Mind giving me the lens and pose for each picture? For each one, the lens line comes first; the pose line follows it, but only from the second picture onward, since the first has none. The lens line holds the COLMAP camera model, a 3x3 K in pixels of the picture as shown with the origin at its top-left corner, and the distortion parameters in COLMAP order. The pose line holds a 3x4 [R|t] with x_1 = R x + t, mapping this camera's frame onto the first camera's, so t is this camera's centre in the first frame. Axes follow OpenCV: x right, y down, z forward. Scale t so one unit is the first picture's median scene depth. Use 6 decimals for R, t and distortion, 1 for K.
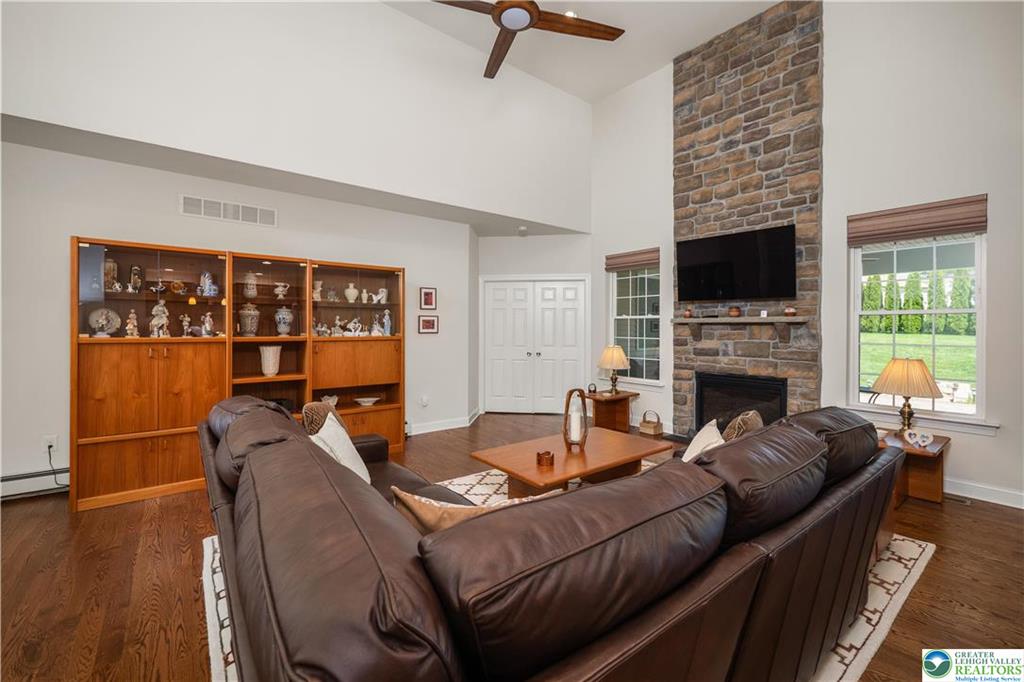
lens RADIAL K [[430.1, 0, 510.6], [0, 430.1, 326.4], [0, 0, 1]] dist [-0.004385, -0.000373]
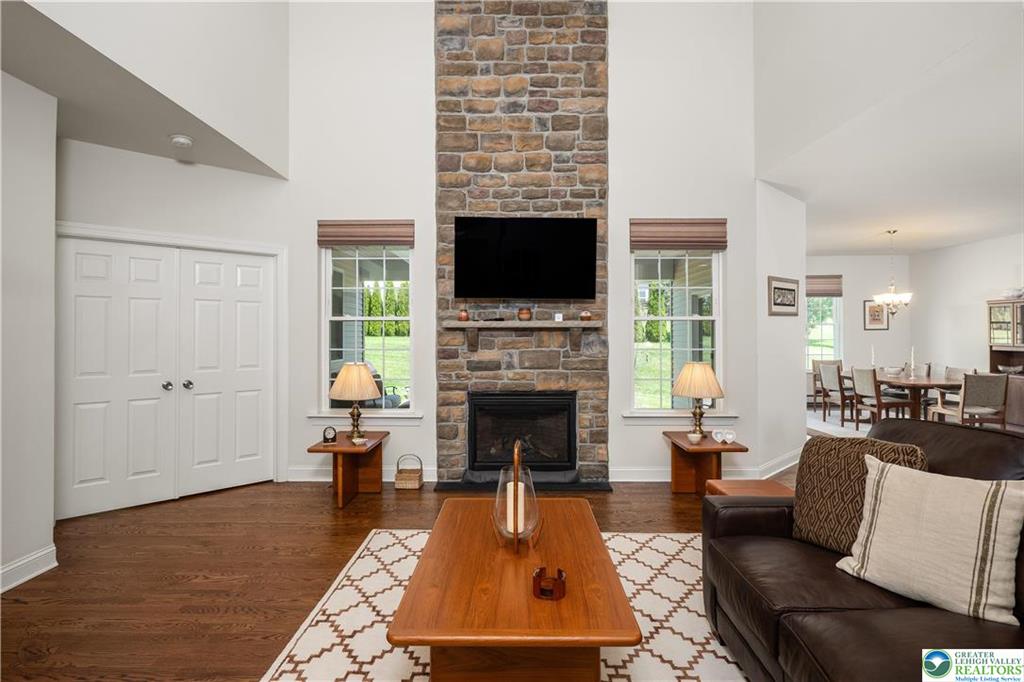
lens RADIAL K [[541.1, 0, 508.6], [0, 541.1, 327.2], [0, 0, 1]] dist [-0.002215, 0.000046]
pose [[0.625290, 0.003366, 0.780385, -0.290837], [0.002195, 0.999979, -0.006072, -0.003290], [-0.780389, 0.005509, 0.625270, 0.378750]]
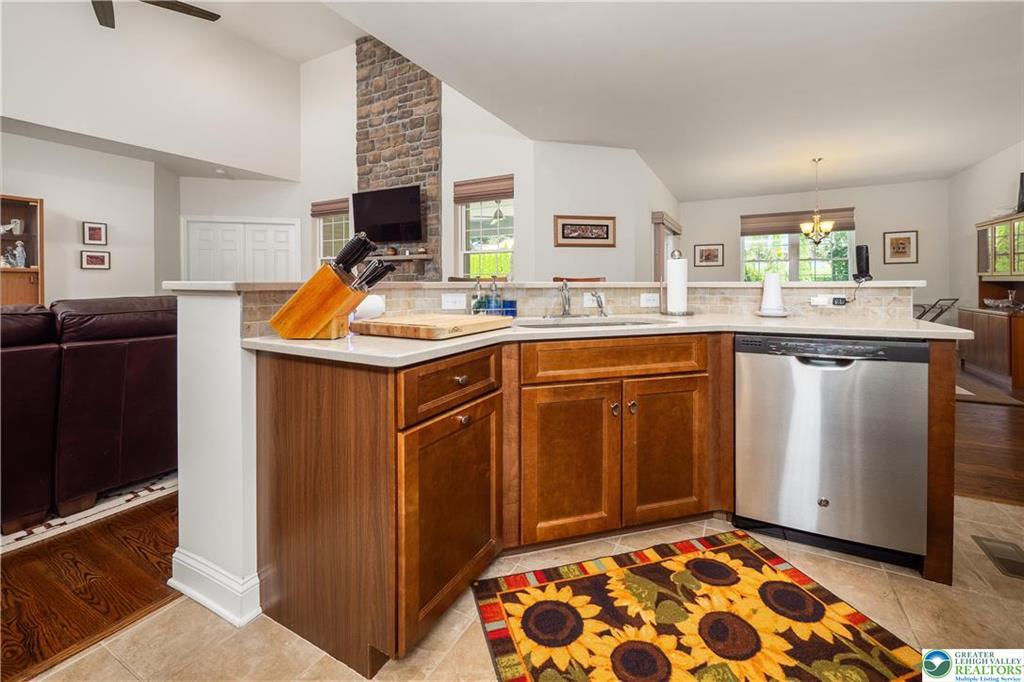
lens RADIAL K [[428.3, 0, 511.3], [0, 428.3, 285.5], [0, 0, 1]] dist [-0.003584, -0.000163]
pose [[0.922132, -0.008361, 0.386785, 0.352099], [0.004719, 0.999935, 0.010366, 0.054789], [-0.386847, -0.007734, 0.922112, -0.301632]]
